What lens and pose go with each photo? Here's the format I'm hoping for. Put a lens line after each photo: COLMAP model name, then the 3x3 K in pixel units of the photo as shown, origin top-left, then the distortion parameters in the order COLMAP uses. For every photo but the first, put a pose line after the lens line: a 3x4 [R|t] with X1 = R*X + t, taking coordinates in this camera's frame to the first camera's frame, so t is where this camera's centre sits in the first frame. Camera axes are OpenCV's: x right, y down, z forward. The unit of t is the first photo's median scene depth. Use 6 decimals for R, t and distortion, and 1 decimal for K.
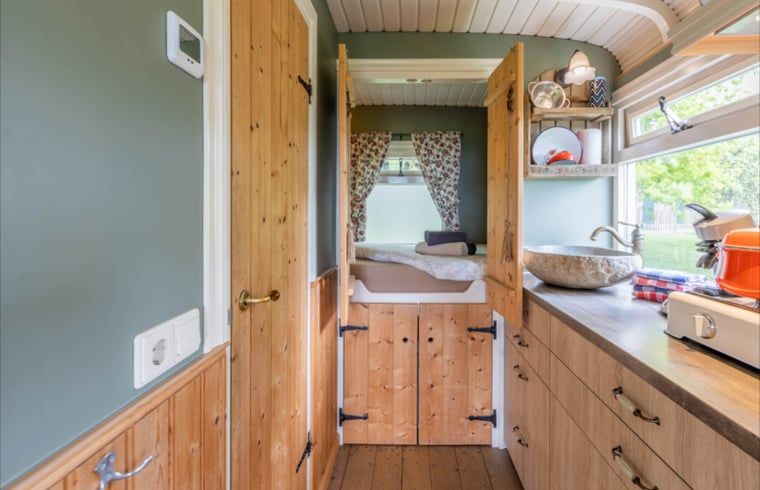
lens RADIAL K [[360.3, 0, 401.5], [0, 360.3, 217.4], [0, 0, 1]] dist [0.000868, 0.000112]
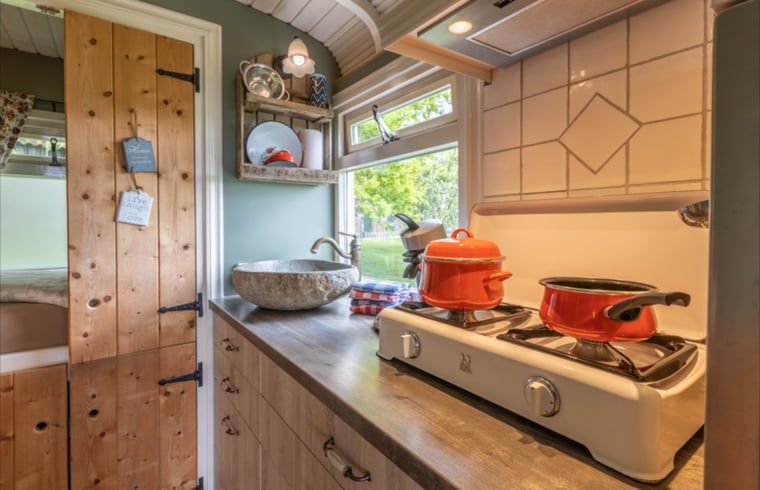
lens RADIAL K [[381.2, 0, 393.1], [0, 381.2, 231.5], [0, 0, 1]] dist [0.003321, 0.000836]
pose [[0.787212, -0.012229, 0.616561, 0.090754], [0.004840, 0.999895, 0.013652, -0.001992], [-0.616664, -0.007763, 0.787189, 0.115559]]
